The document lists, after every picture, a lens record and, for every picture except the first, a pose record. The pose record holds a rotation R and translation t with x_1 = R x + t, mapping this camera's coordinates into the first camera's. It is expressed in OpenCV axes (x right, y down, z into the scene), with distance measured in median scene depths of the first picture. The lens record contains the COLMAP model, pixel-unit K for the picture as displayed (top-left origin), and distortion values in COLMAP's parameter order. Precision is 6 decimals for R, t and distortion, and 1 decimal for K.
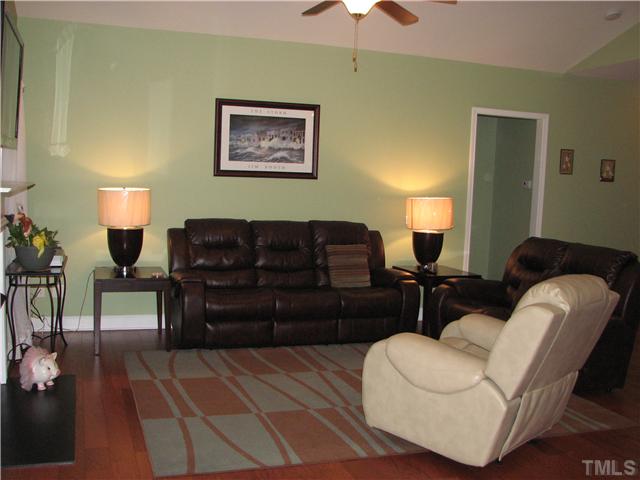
lens RADIAL K [[675.0, 0, 320.0], [0, 675.0, 240.0], [0, 0, 1]] dist [-0.245398, 0.032241]
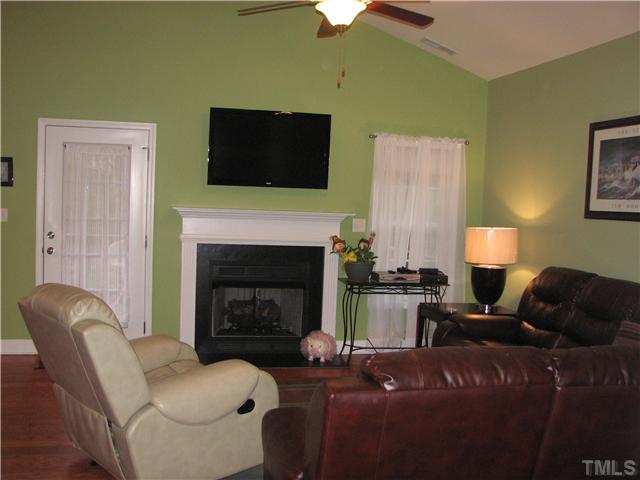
lens RADIAL K [[675.0, 0, 320.0], [0, 675.0, 240.0], [0, 0, 1]] dist [-0.245398, 0.032241]
pose [[-0.152024, 0.014493, -0.988271, 0.668851], [-0.130616, 0.990828, 0.034623, -0.053528], [0.979708, 0.134348, -0.148736, 0.795423]]
